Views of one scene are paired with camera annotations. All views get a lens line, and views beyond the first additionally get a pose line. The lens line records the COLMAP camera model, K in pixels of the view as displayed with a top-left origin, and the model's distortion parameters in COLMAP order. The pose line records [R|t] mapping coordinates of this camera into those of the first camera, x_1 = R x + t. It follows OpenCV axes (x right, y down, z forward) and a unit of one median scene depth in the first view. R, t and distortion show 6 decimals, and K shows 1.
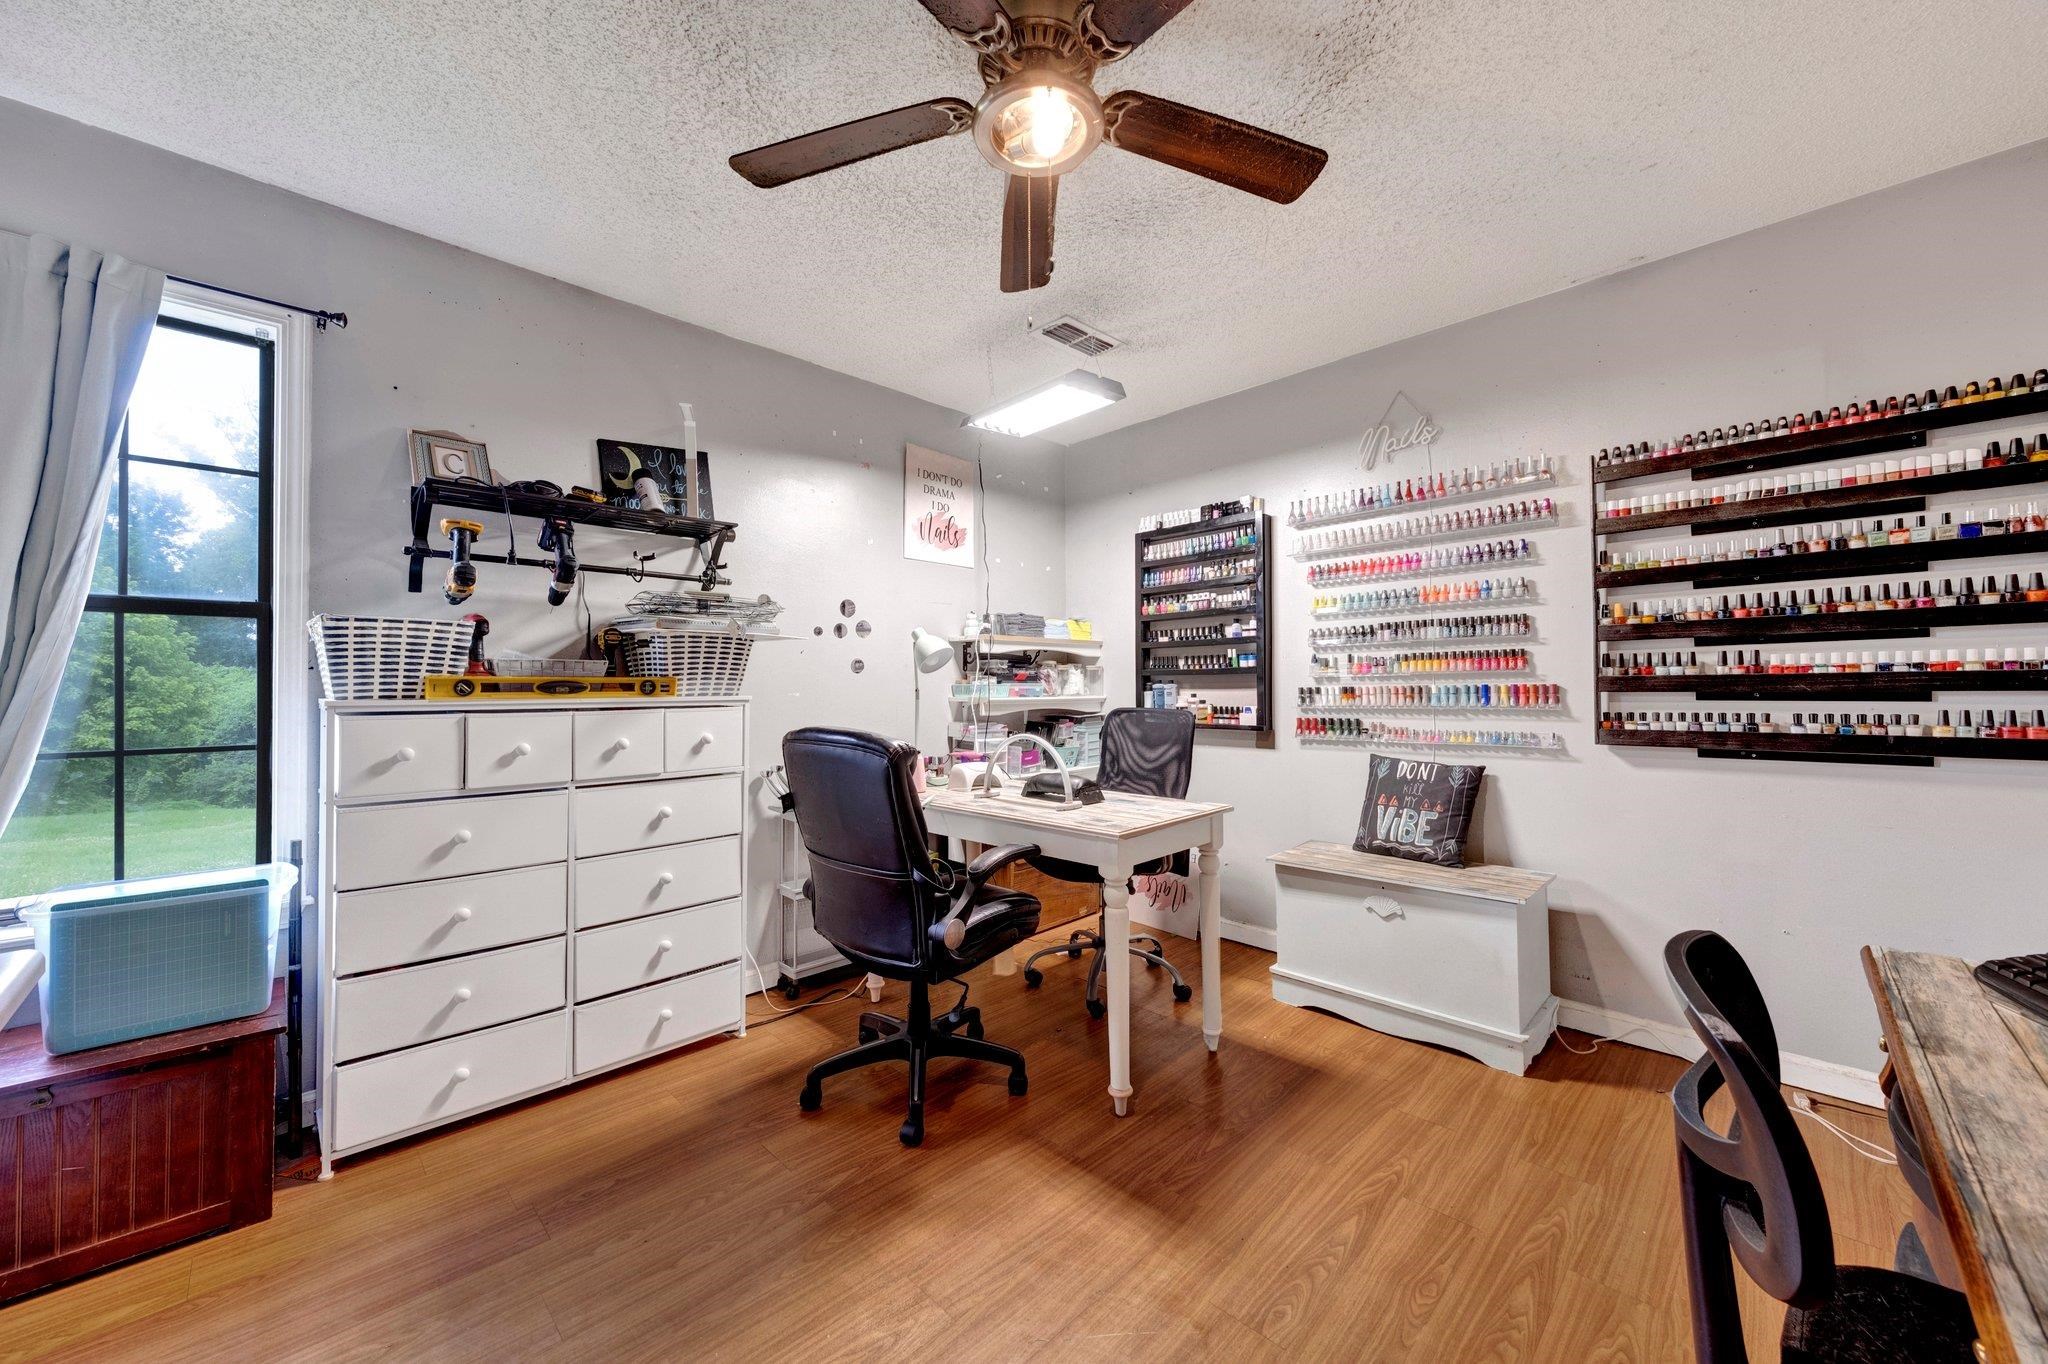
lens RADIAL K [[758.7, 0, 1030.9], [0, 758.7, 671.5], [0, 0, 1]] dist [0.018290, -0.005299]
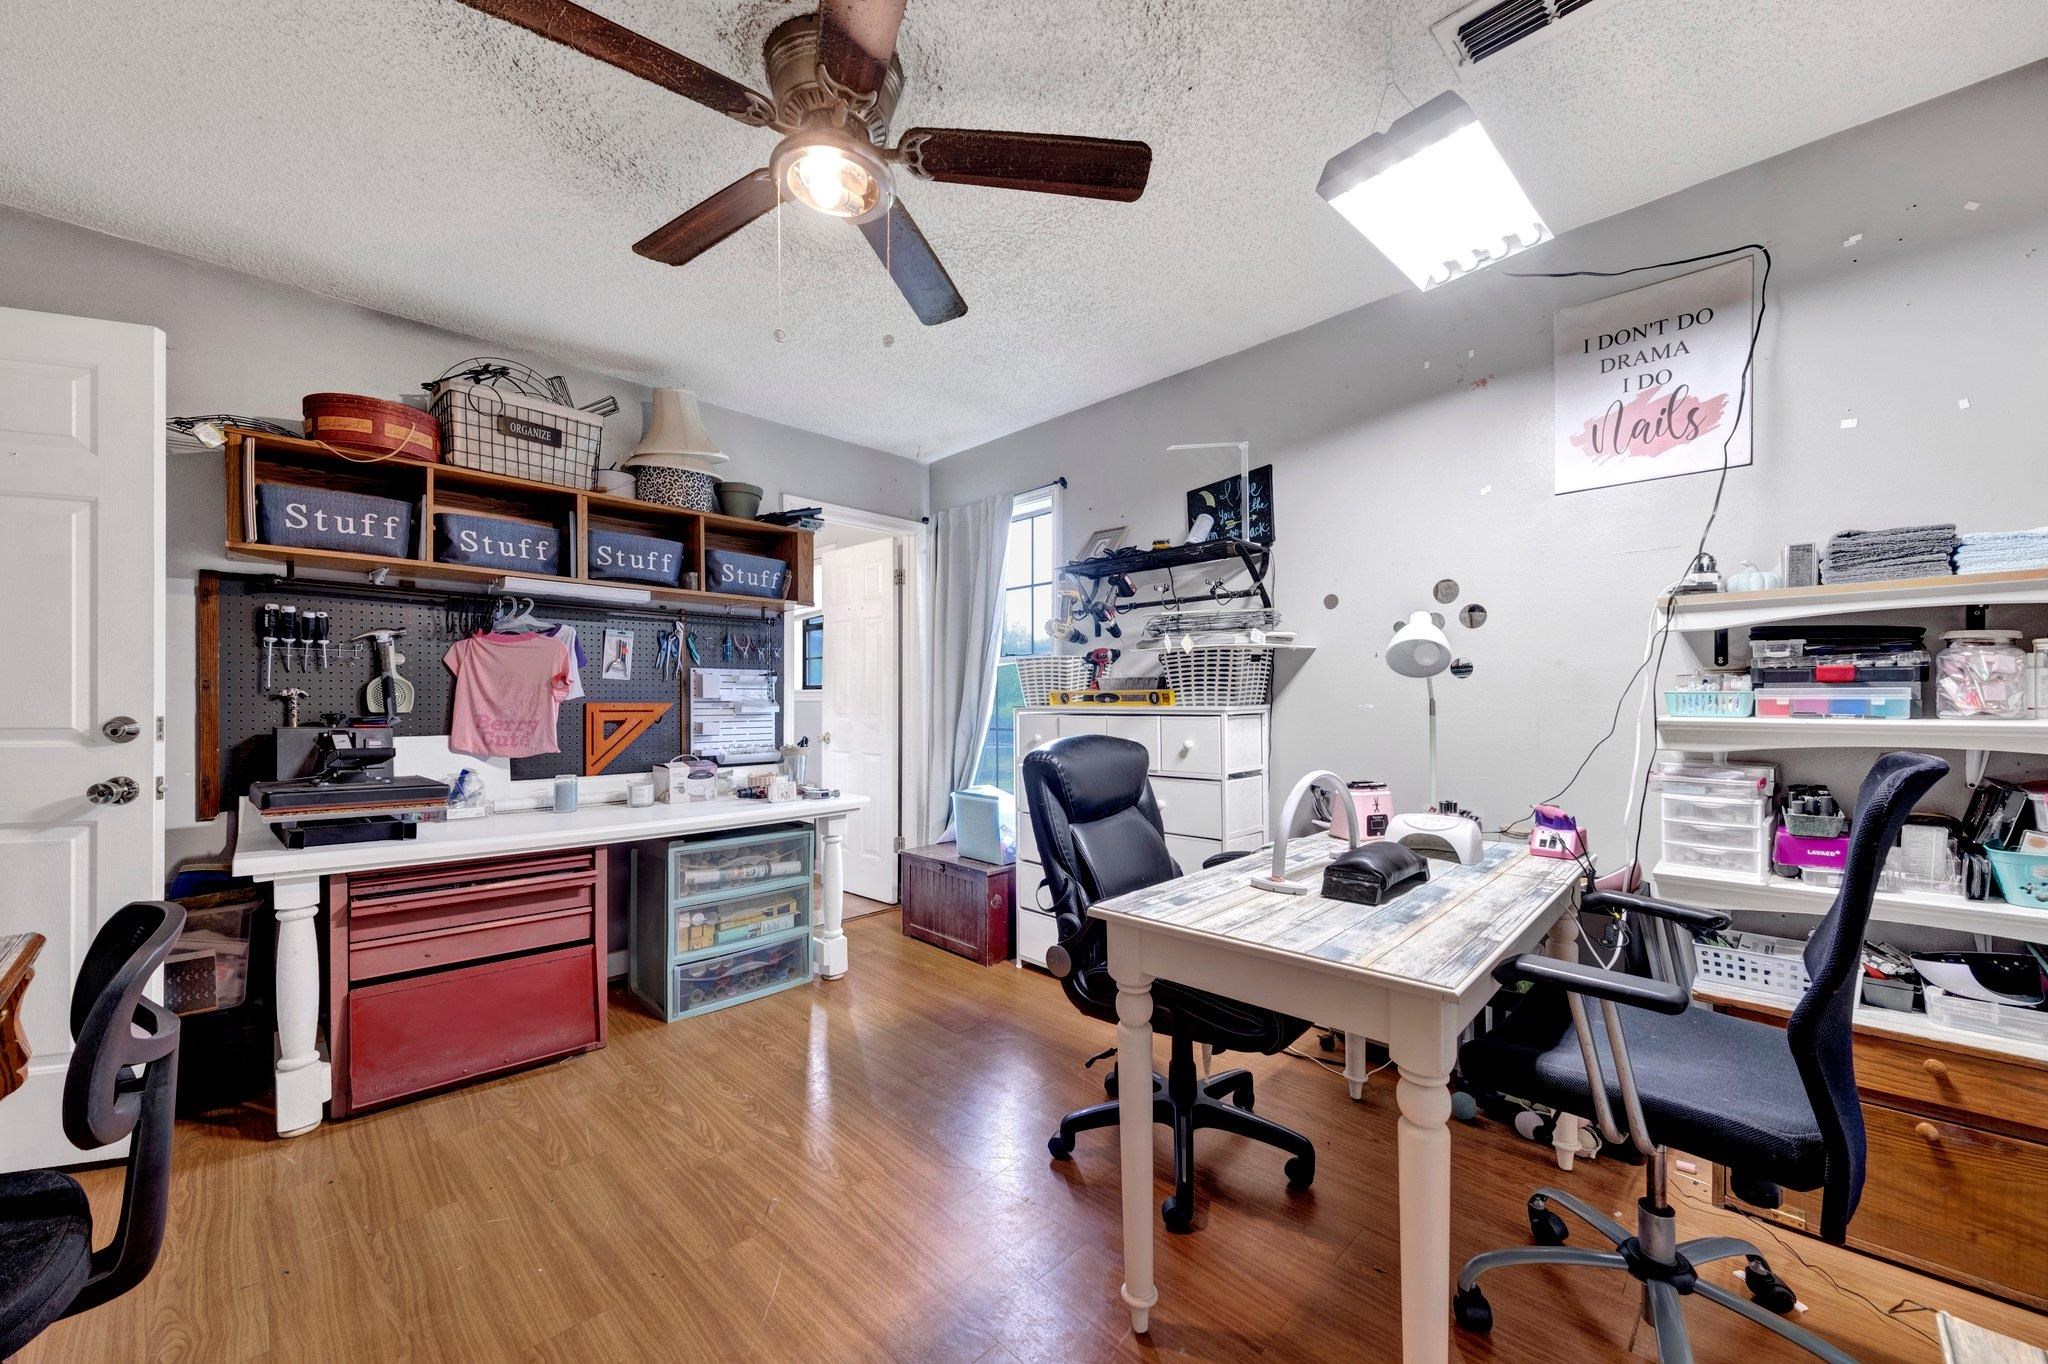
lens RADIAL K [[763.7, 0, 1033.6], [0, 763.7, 681.9], [0, 0, 1]] dist [0.024413, -0.005461]
pose [[0.016567, -0.007102, -0.999838, 0.502342], [0.039512, 0.999198, -0.006443, -0.004552], [0.999082, -0.039399, 0.016834, 0.566422]]
